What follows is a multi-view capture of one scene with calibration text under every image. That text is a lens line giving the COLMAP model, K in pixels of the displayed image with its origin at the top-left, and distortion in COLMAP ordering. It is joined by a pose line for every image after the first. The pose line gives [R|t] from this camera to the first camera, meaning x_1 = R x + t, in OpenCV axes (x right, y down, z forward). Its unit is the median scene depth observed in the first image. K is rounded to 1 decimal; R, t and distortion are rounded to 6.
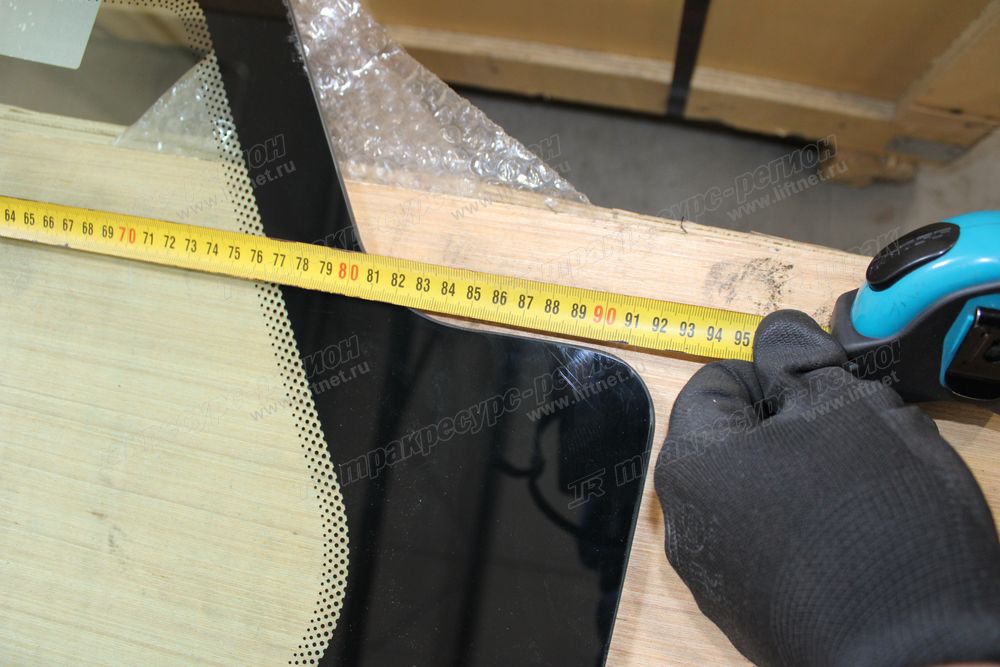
lens RADIAL K [[842.0, 0, 478.6], [0, 842.0, 327.7], [0, 0, 1]] dist [-0.172987, 0.132102]
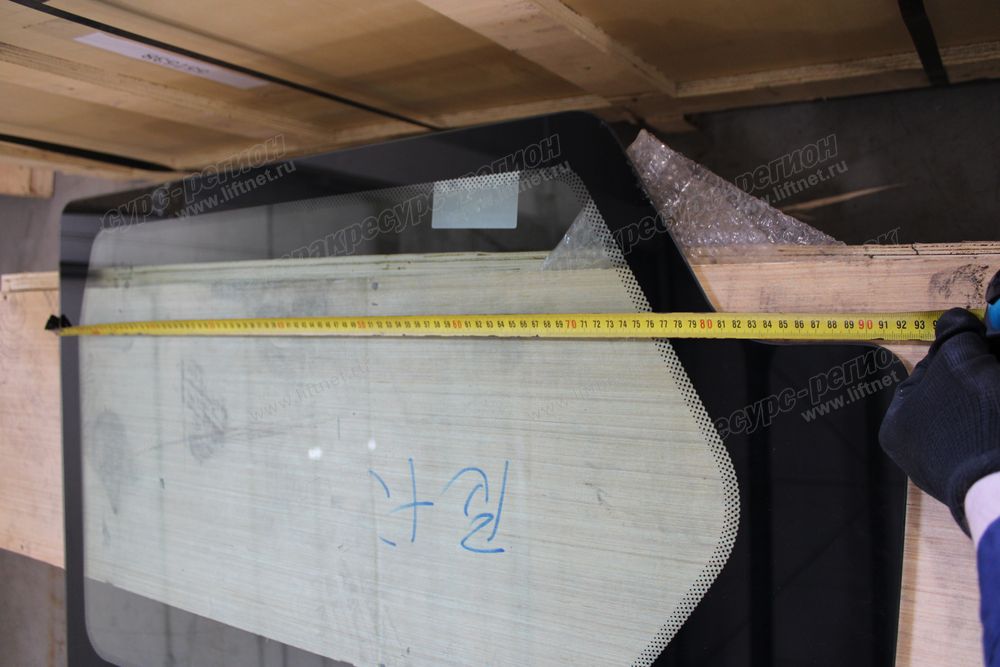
lens RADIAL K [[842.0, 0, 476.1], [0, 842.0, 315.1], [0, 0, 1]] dist [-0.172987, 0.132102]
pose [[0.893790, -0.193624, -0.404535, 0.109303], [0.216677, 0.976176, 0.011501, -0.197065], [0.392670, -0.097933, 0.914450, -0.695213]]
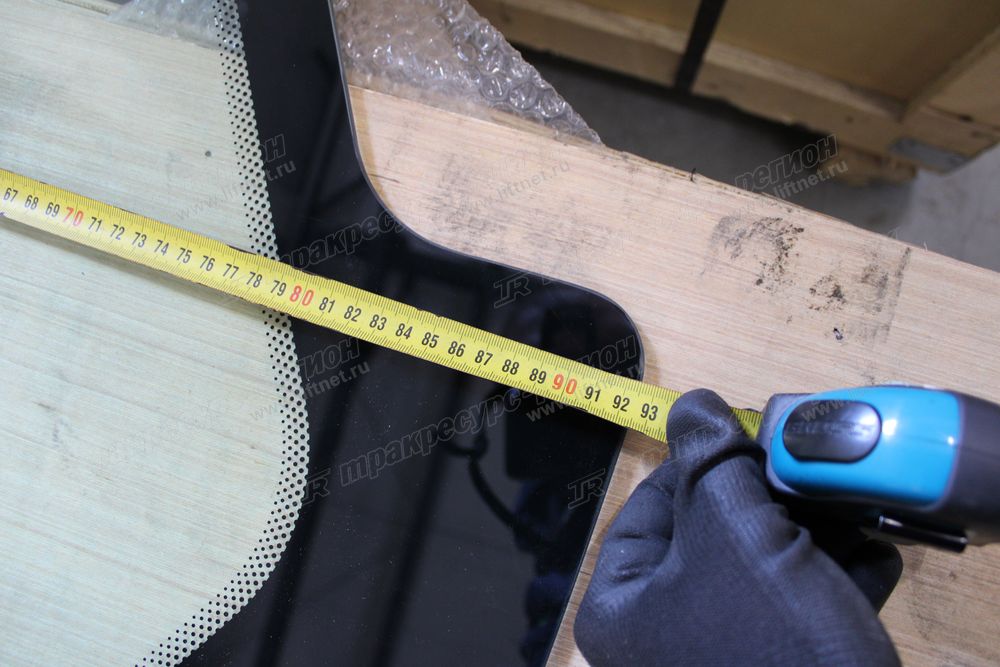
lens RADIAL K [[842.0, 0, 482.8], [0, 842.0, 332.3], [0, 0, 1]] dist [-0.172987, 0.132102]
pose [[0.991876, 0.117883, 0.047803, -0.021484], [-0.119527, 0.992279, 0.033115, 0.053903], [-0.043530, -0.038560, 0.998308, 0.047301]]
